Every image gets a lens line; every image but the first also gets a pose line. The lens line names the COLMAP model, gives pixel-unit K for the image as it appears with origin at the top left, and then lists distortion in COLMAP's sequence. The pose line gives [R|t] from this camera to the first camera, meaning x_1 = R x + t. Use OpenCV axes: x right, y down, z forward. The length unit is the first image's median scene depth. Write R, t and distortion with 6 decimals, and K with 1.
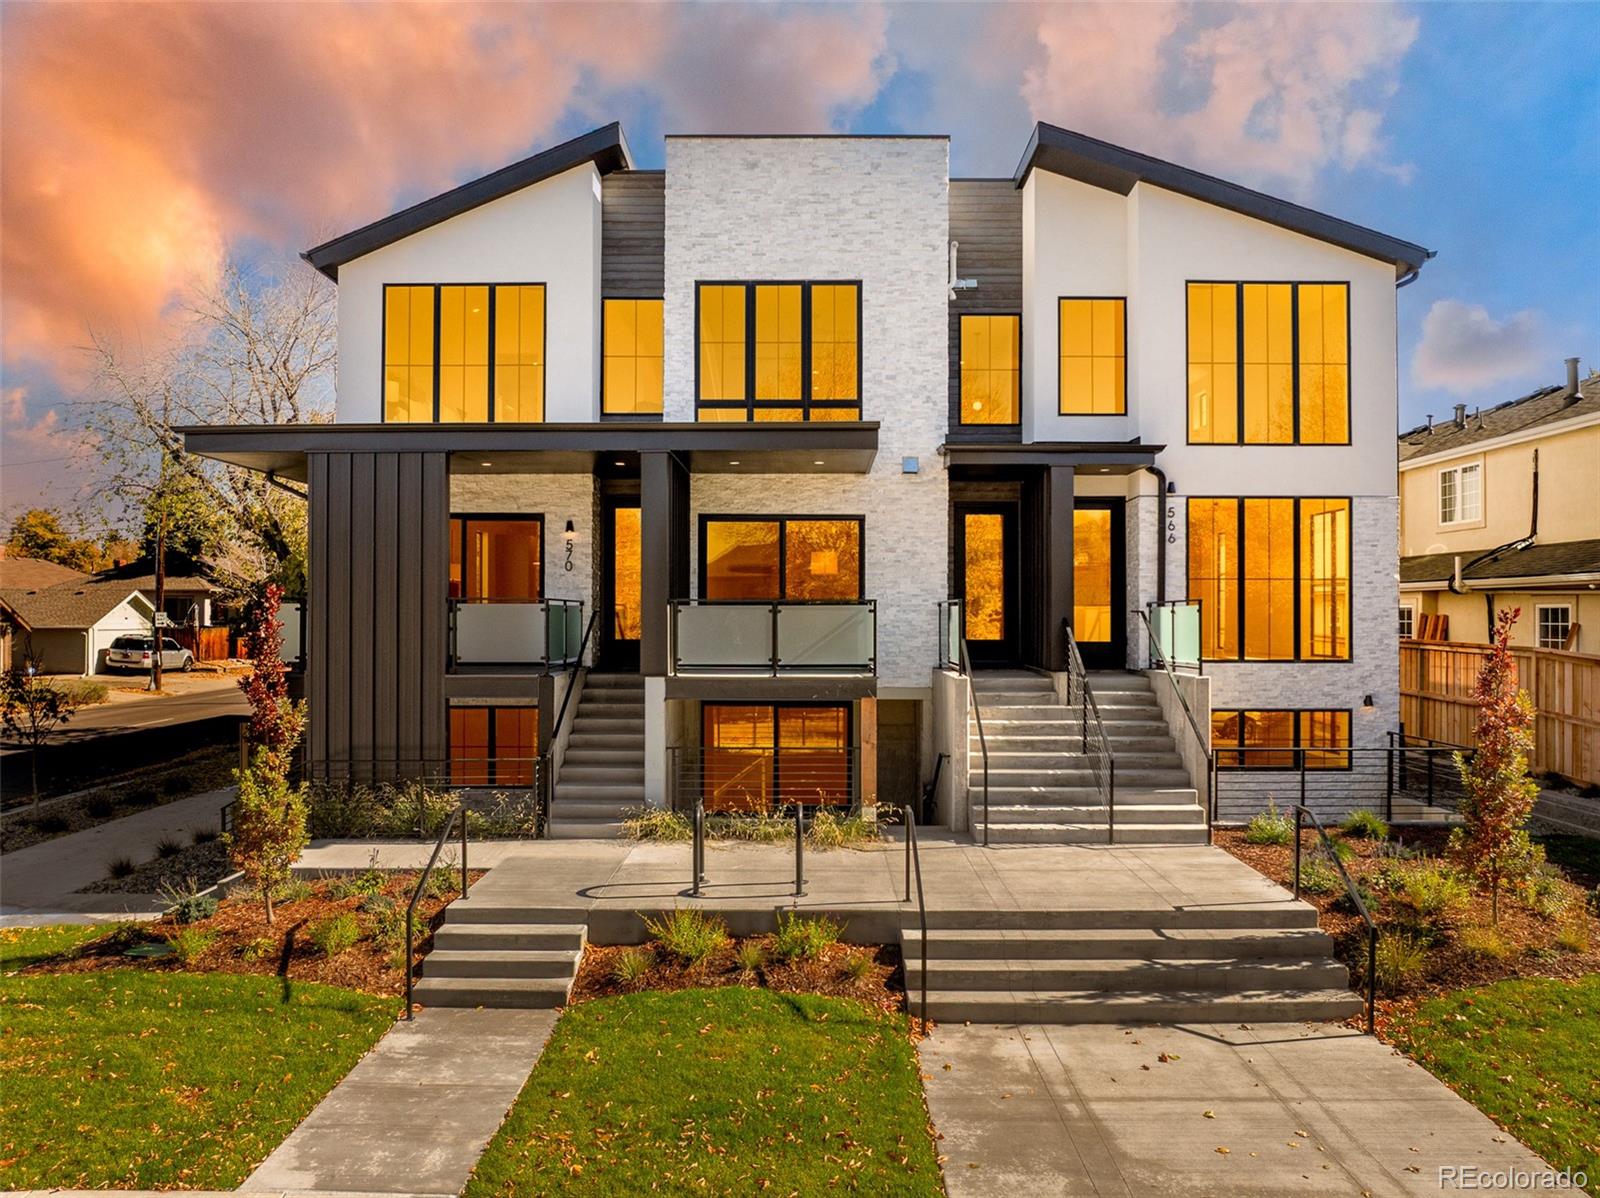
lens RADIAL K [[1134.6, 0, 801.7], [0, 1134.6, 600.8], [0, 0, 1]] dist [-0.032857, 0.000204]
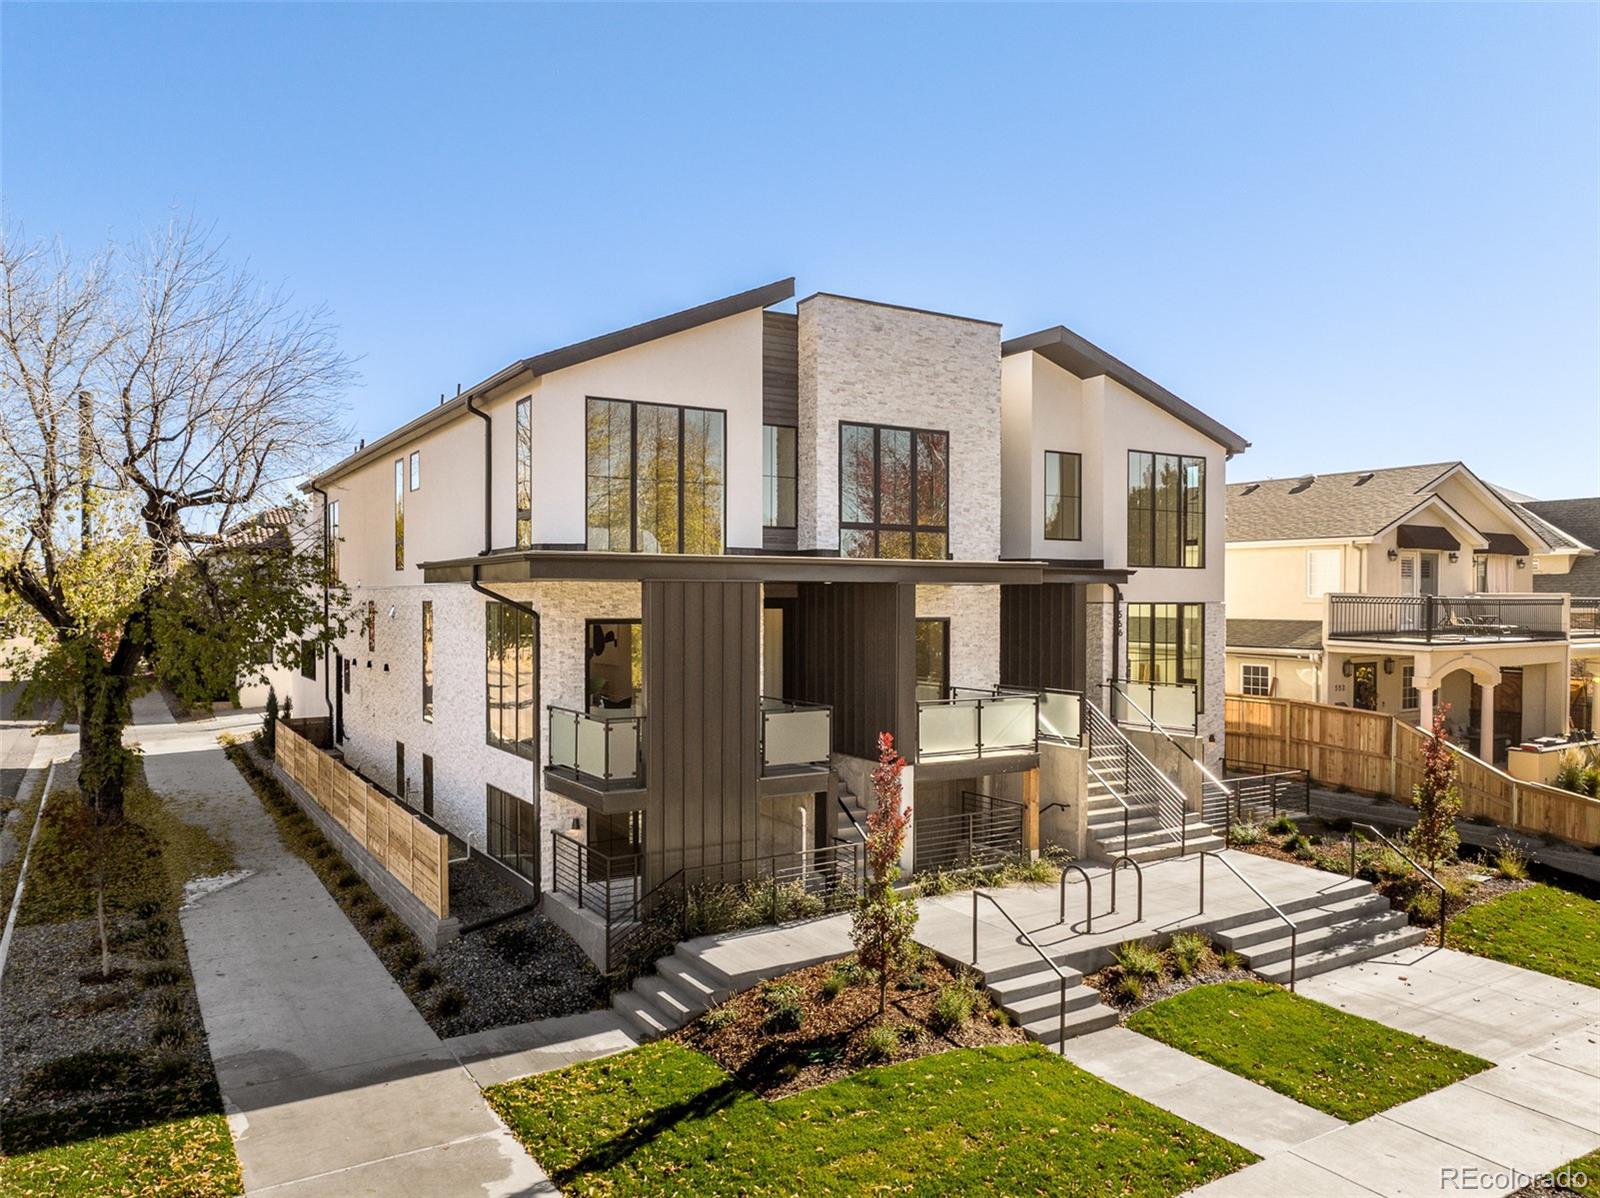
lens RADIAL K [[1134.6, 0, 815.3], [0, 1134.6, 608.1], [0, 0, 1]] dist [-0.032857, 0.000204]
pose [[0.842505, -0.003525, 0.538678, -0.756904], [-0.008069, 0.999784, 0.019162, -0.109916], [-0.538629, -0.020490, 0.842294, 0.011477]]
